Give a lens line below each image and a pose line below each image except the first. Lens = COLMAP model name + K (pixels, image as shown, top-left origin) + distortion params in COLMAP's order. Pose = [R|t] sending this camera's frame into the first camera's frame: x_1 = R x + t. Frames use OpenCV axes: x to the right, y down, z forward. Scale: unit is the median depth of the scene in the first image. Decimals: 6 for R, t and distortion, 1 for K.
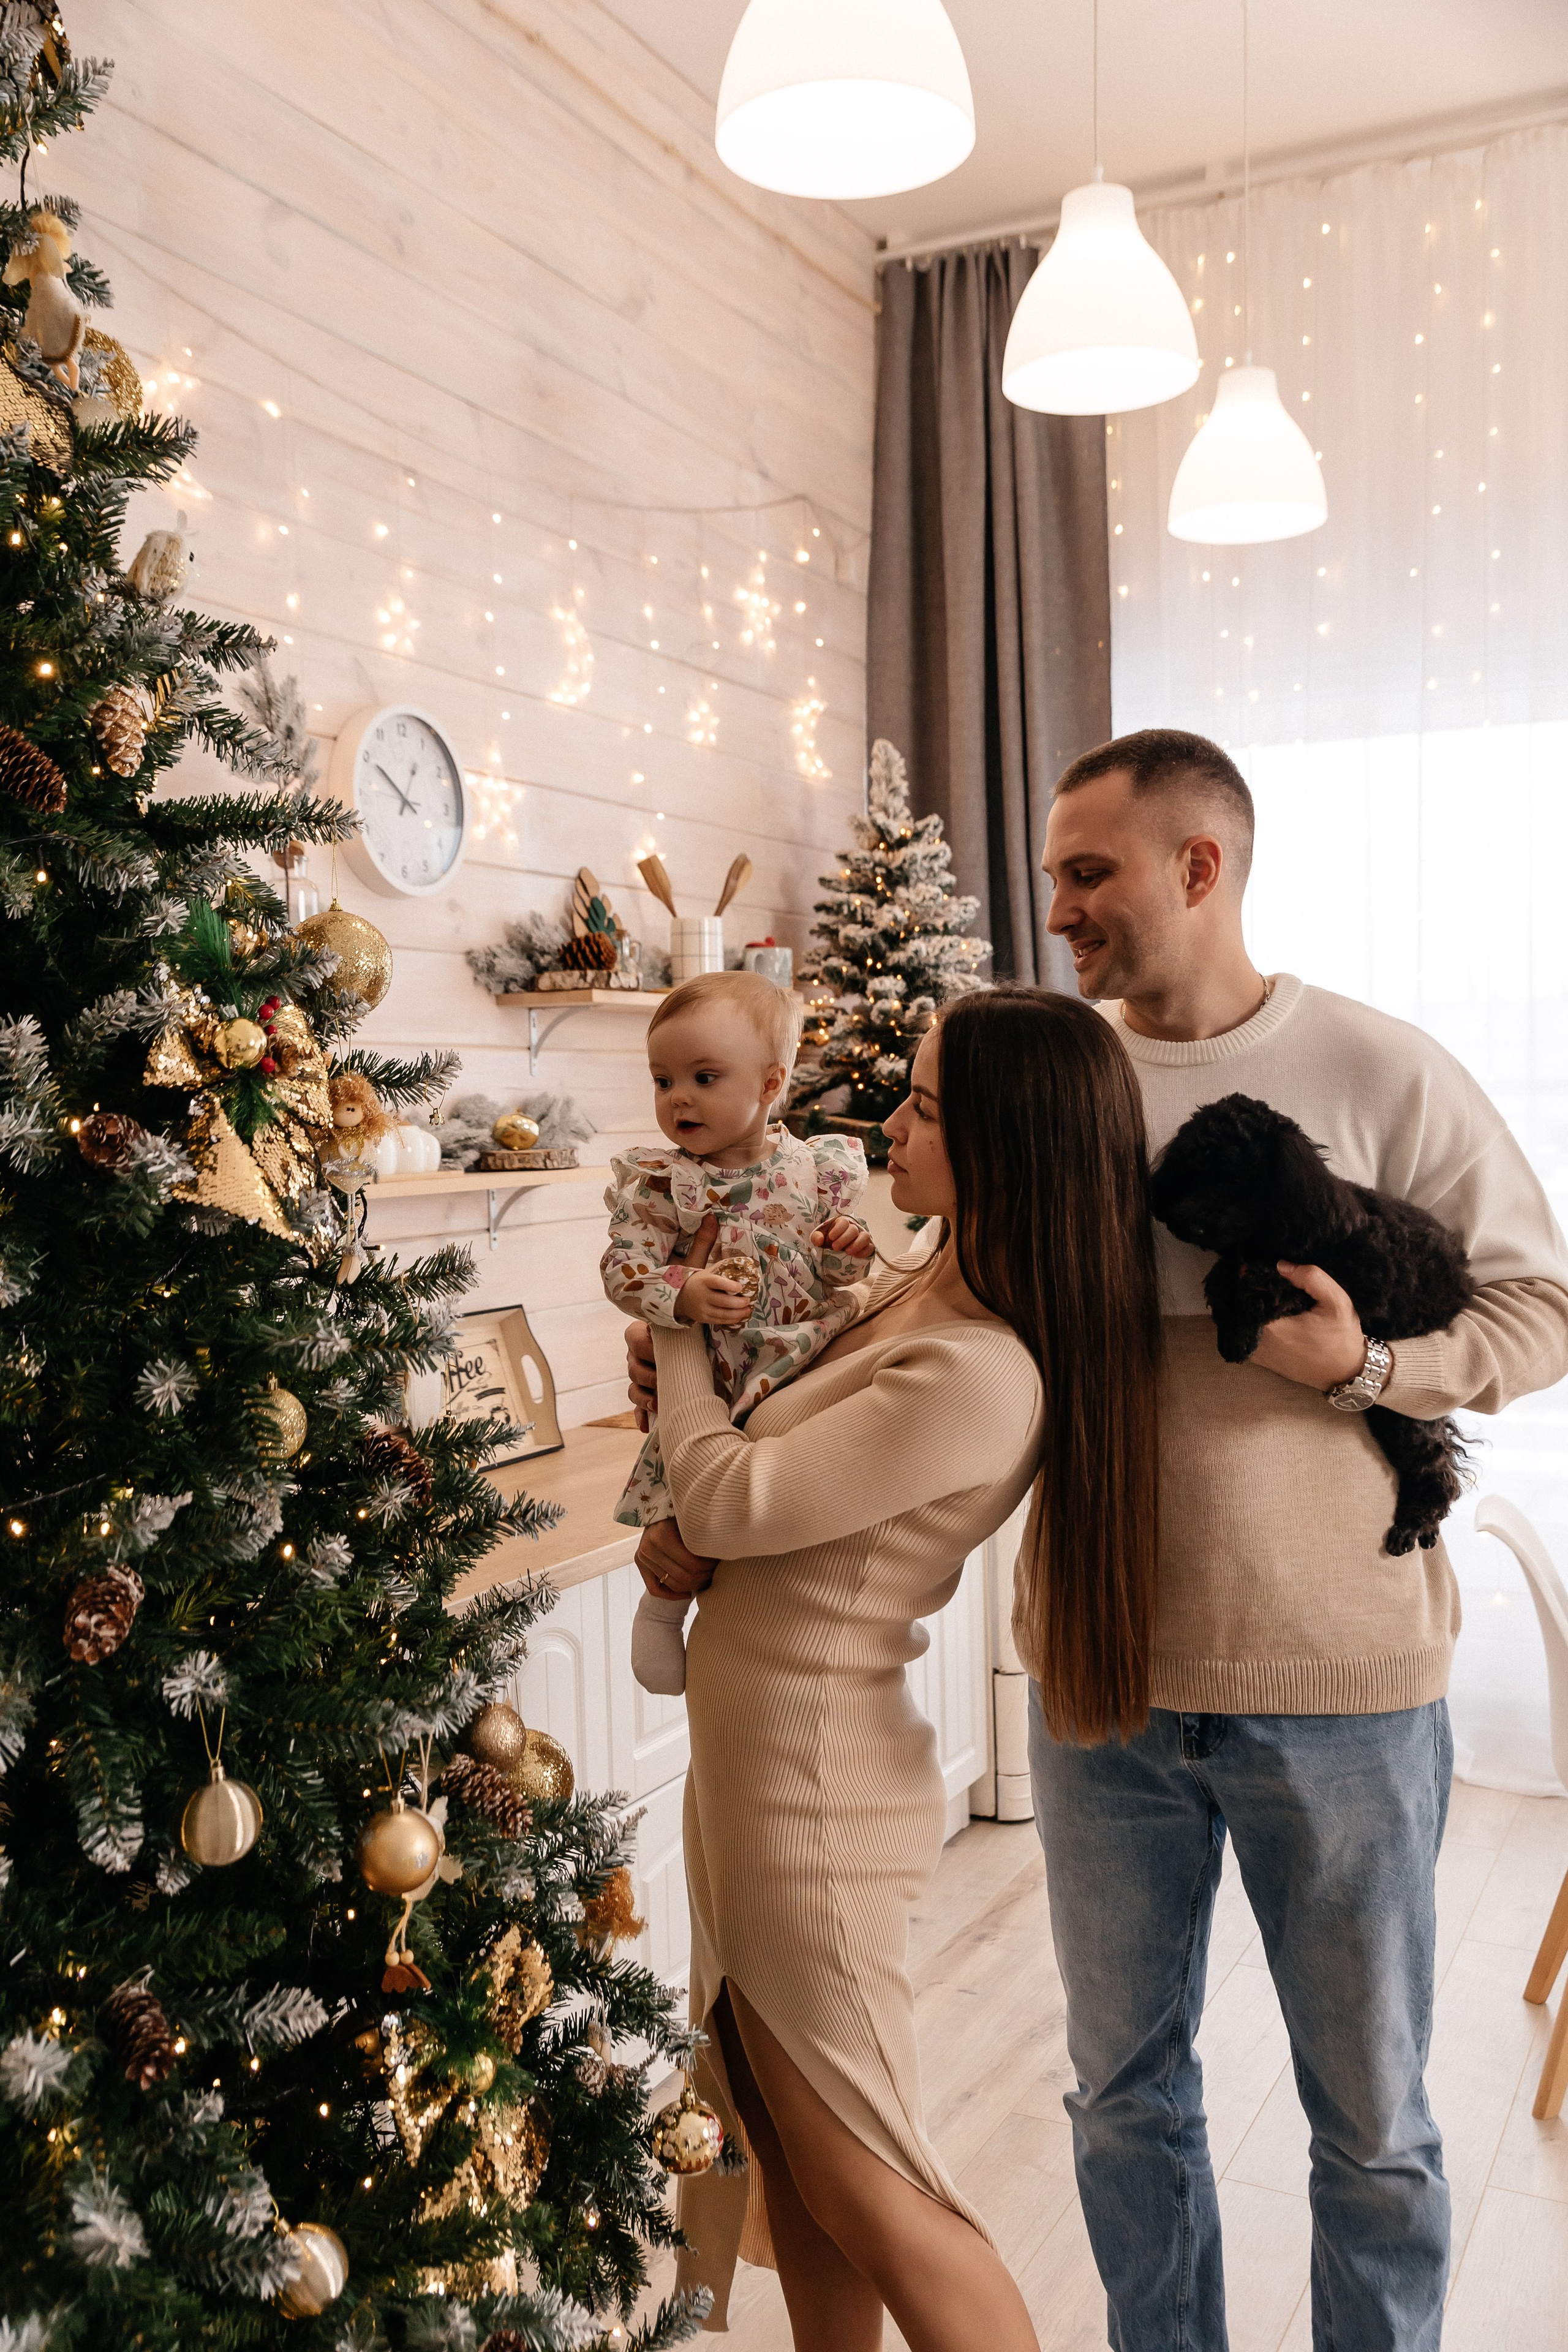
lens RADIAL K [[2028.5, 0, 784.0], [0, 2028.5, 1176.0], [0, 0, 1]] dist [-0.005234, -0.000092]
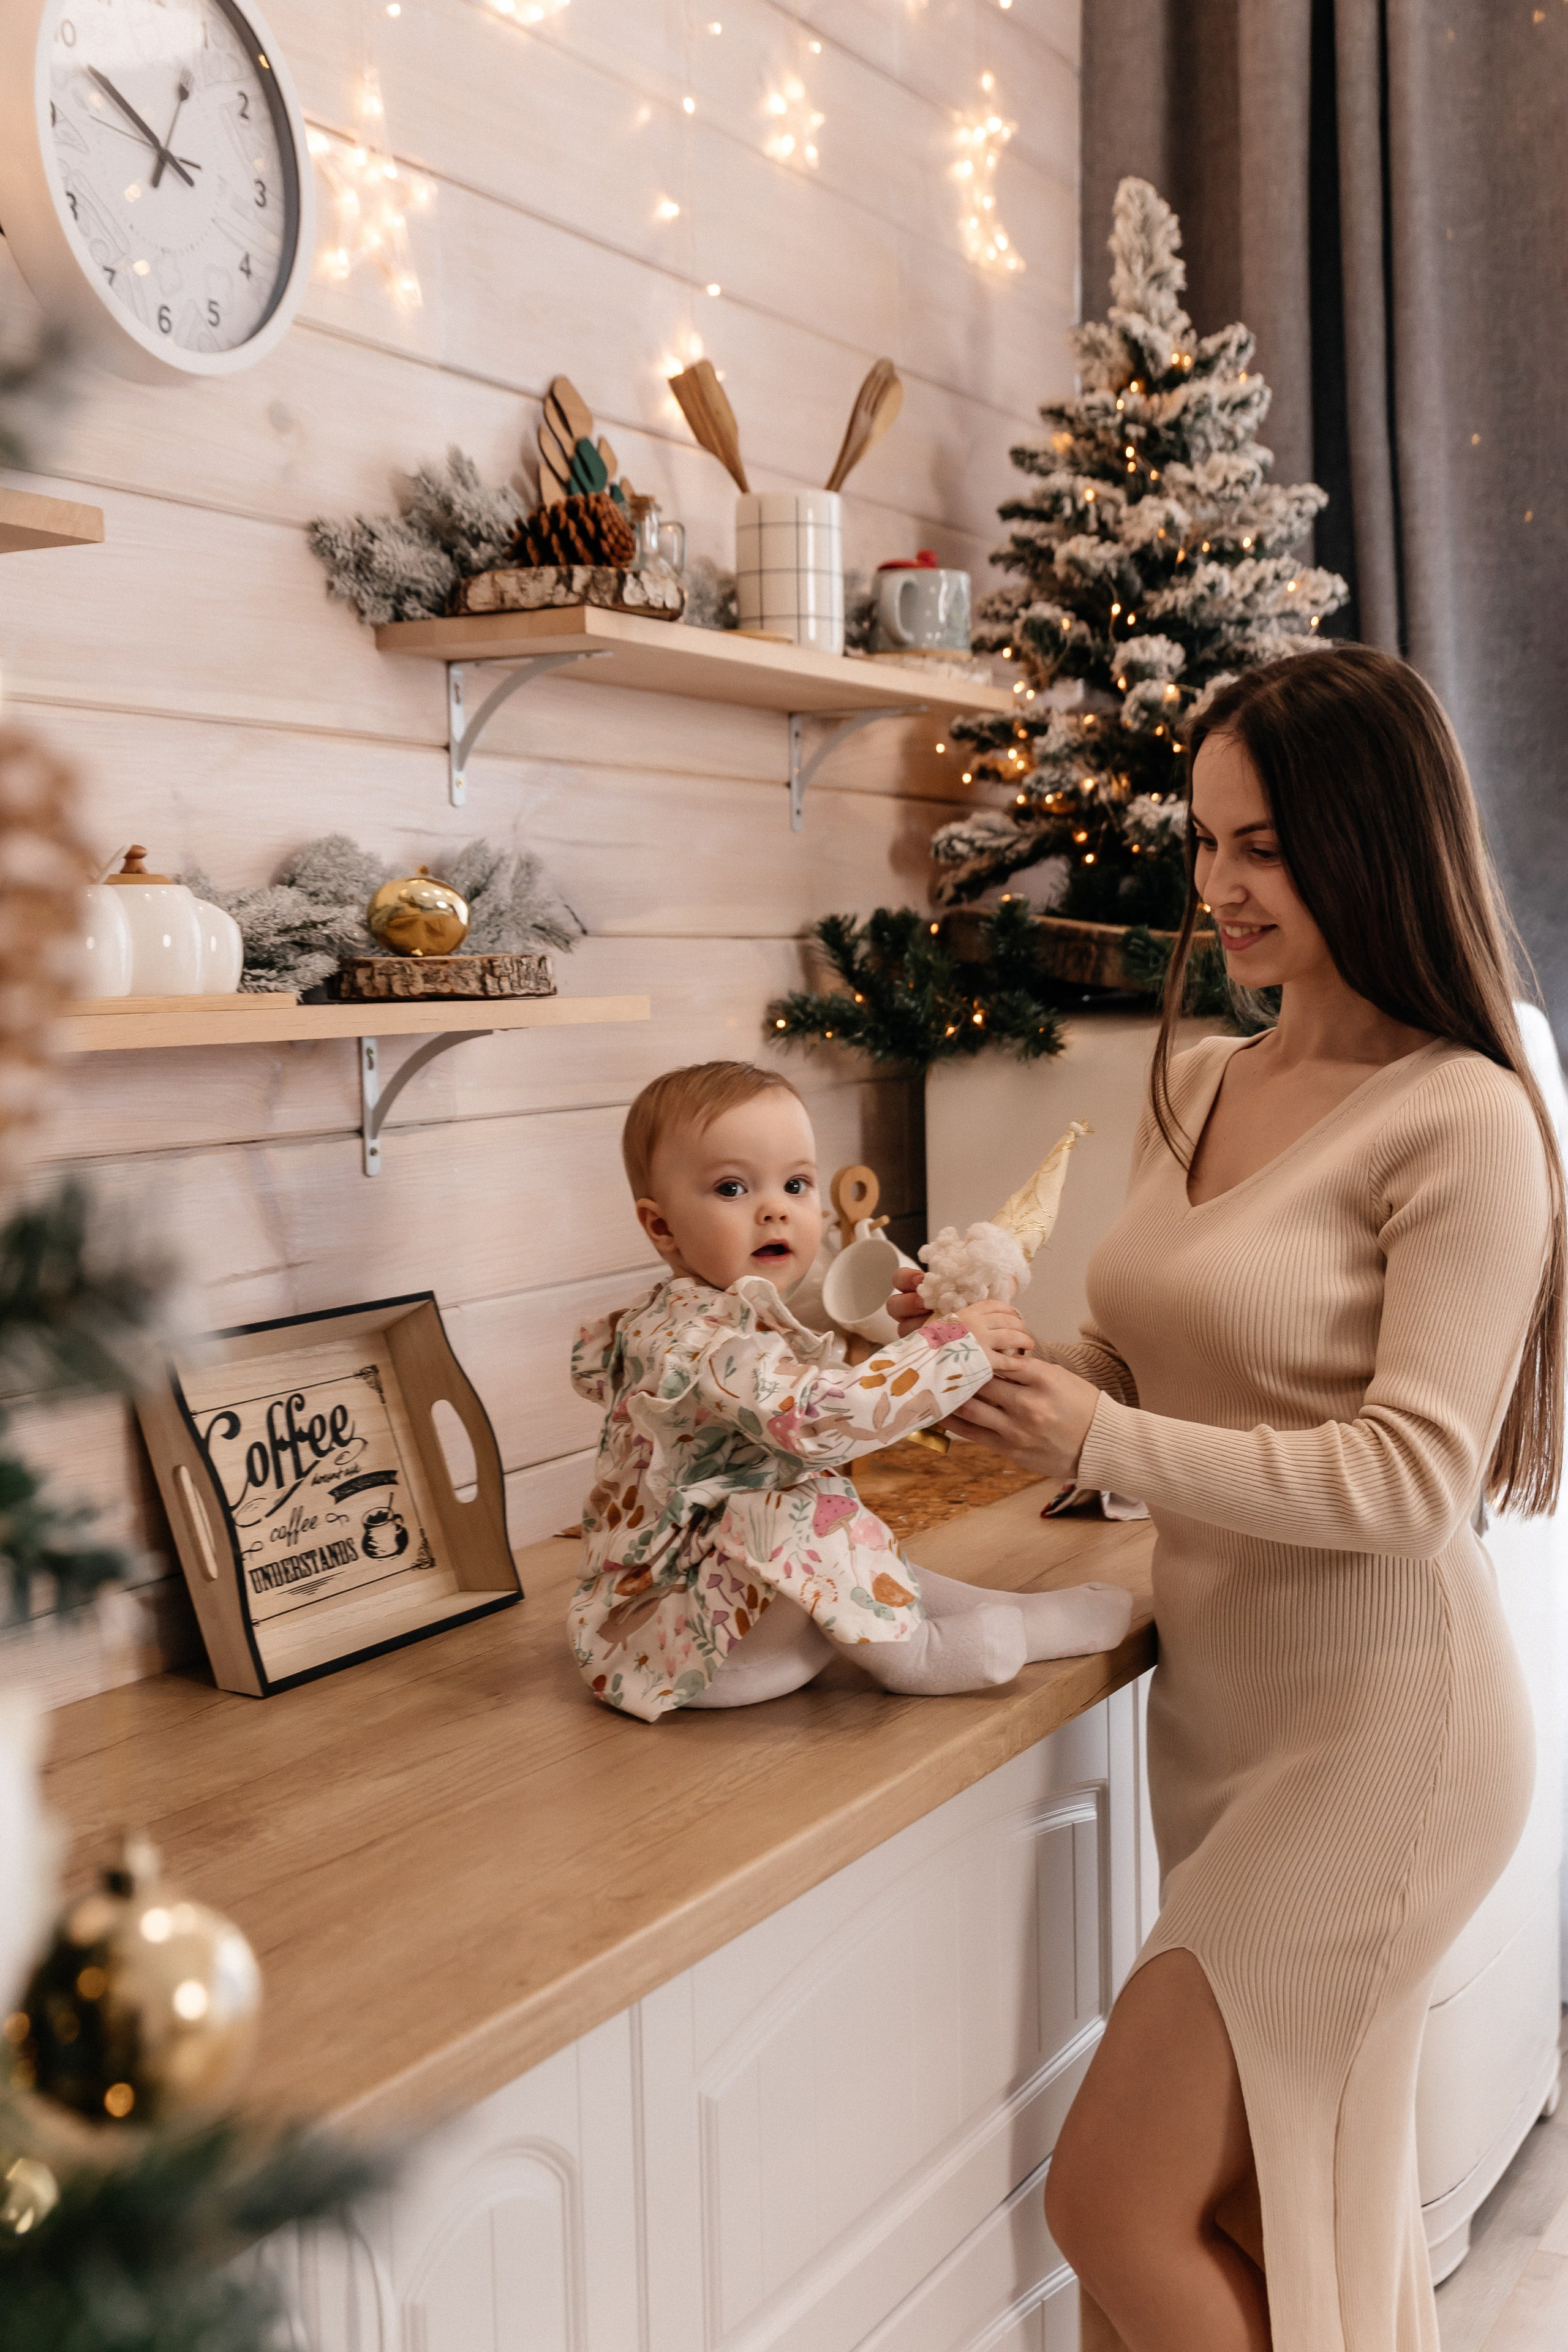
lens RADIAL K [[2808.0, 0, 777.8], [0, 2808.0, 1124.8], [0, 0, 1]] dist [0.030050, 0.014944]
pose [[0.999975, 0.001224, -0.006921, -0.041132], [-0.001094, 0.999821, 0.018887, 0.011333], [0.006943, -0.018879, 0.999798, 0.322234]]
